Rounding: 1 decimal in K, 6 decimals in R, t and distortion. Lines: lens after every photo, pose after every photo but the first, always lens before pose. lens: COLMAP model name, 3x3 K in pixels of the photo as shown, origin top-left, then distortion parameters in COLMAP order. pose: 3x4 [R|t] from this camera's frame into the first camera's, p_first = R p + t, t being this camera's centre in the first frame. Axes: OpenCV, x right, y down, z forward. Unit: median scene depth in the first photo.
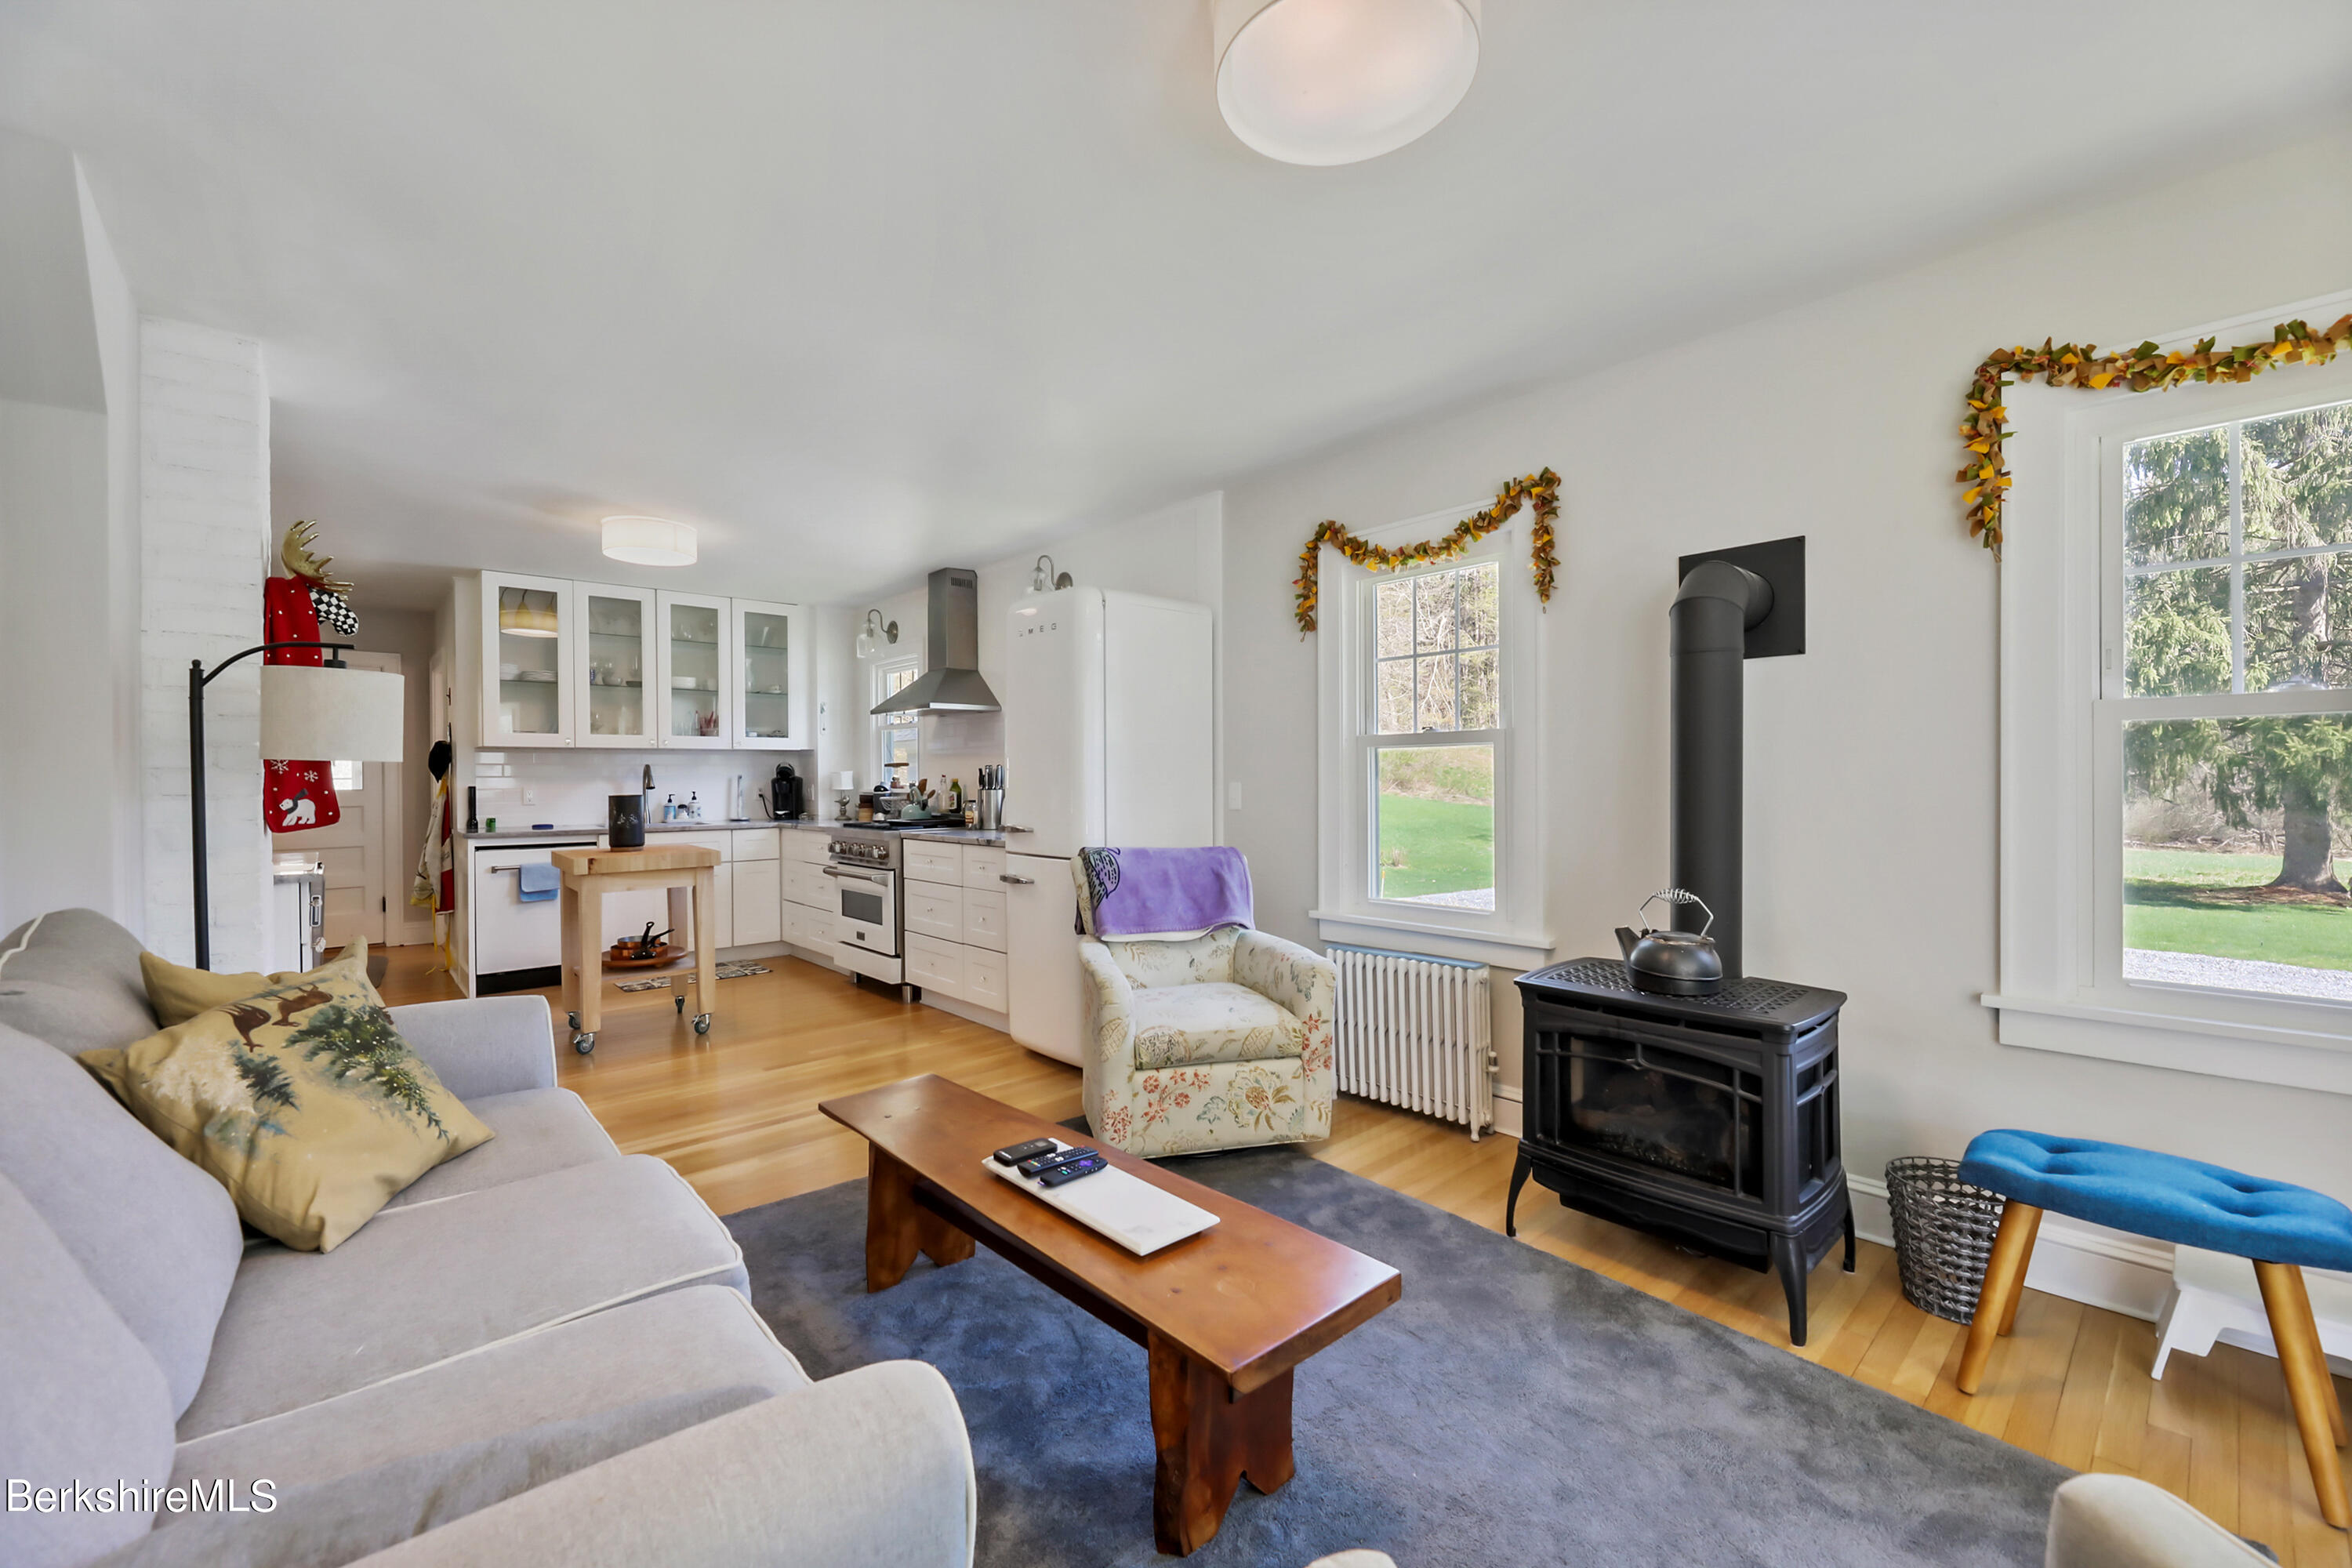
lens RADIAL K [[966.7, 0, 1159.5], [0, 966.7, 778.7], [0, 0, 1]] dist [0.002908, -0.002561]
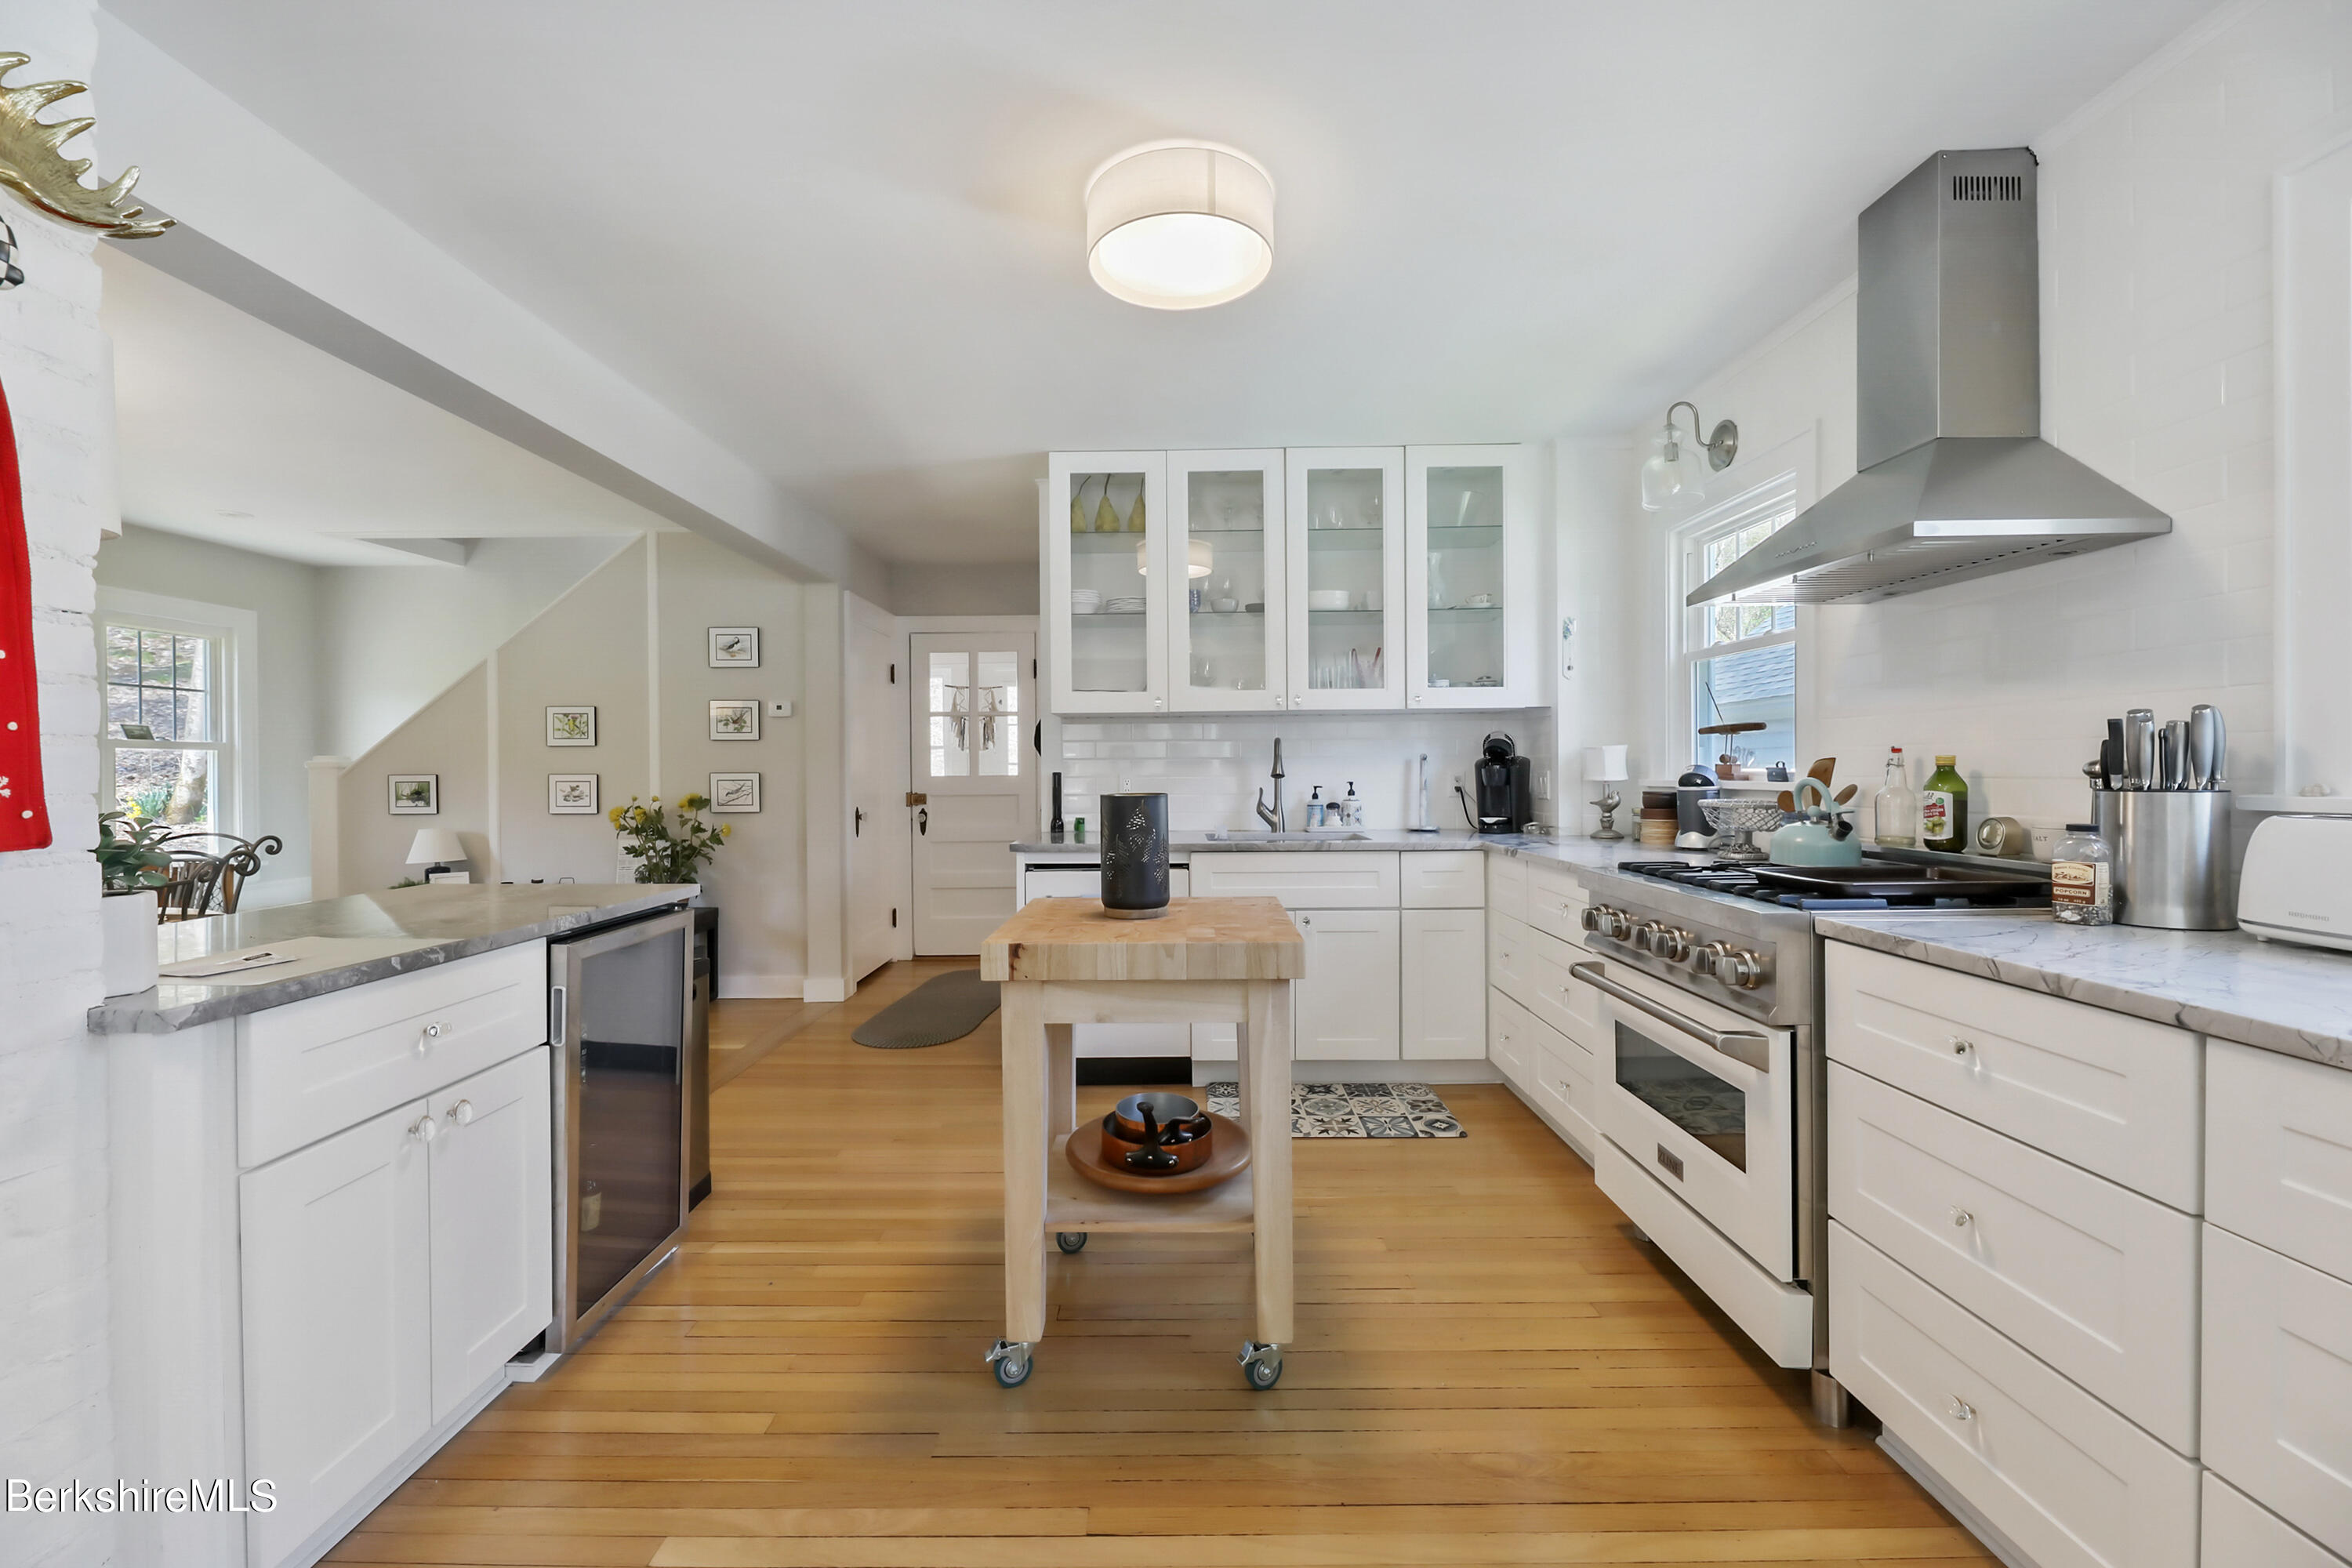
lens RADIAL K [[881.4, 0, 1178.4], [0, 881.4, 773.3], [0, 0, 1]] dist [-0.000542, -0.000045]
pose [[0.734548, 0.004663, -0.678541, -0.190064], [0.002799, 0.999947, 0.009901, 0.002147], [0.678551, -0.009172, 0.734496, 0.536988]]
